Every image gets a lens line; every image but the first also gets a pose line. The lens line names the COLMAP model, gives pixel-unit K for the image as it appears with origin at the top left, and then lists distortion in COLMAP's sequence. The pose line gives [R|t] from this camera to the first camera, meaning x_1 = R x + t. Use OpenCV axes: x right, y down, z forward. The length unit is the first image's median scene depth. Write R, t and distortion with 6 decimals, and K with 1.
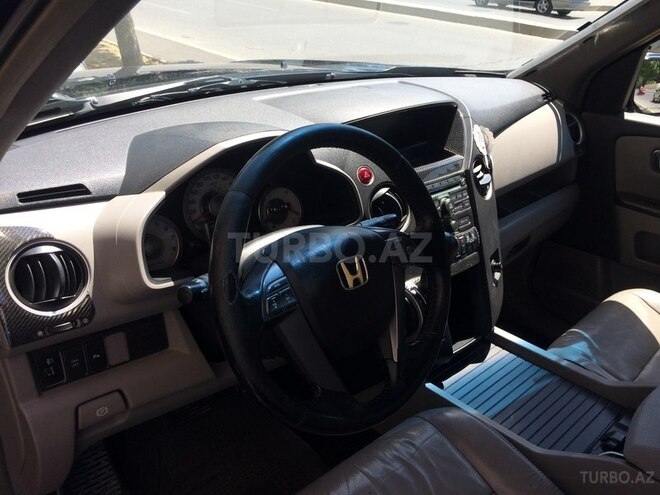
lens RADIAL K [[575.1, 0, 299.0], [0, 575.1, 245.6], [0, 0, 1]] dist [0.035225, 0.000527]
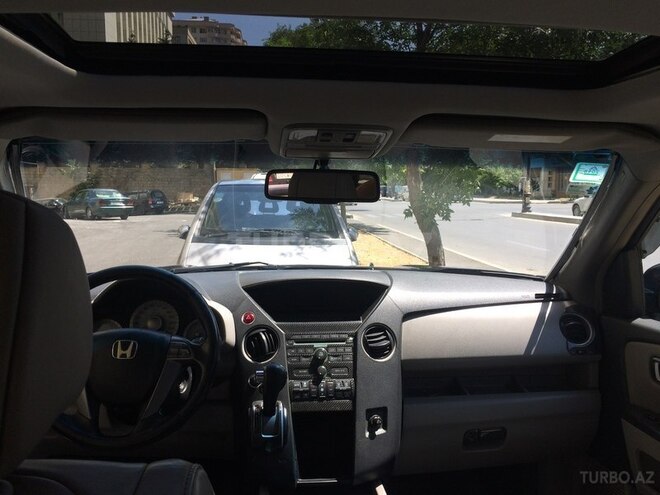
lens RADIAL K [[575.1, 0, 299.0], [0, 575.1, 245.6], [0, 0, 1]] dist [0.035225, 0.000527]
pose [[0.801933, 0.014446, -0.597239, 0.966531], [-0.232257, 0.928604, -0.289399, 0.086111], [0.550418, 0.370792, 0.748033, -0.053550]]
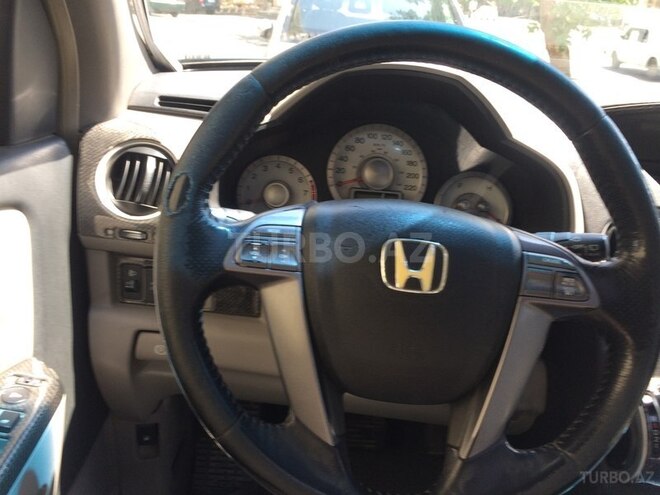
lens RADIAL K [[575.1, 0, 299.0], [0, 575.1, 245.6], [0, 0, 1]] dist [0.035225, 0.000527]
pose [[0.743870, 0.273706, -0.609707, 0.239094], [-0.328666, 0.944169, 0.022863, 0.033340], [0.581925, 0.183383, 0.792297, 0.286202]]
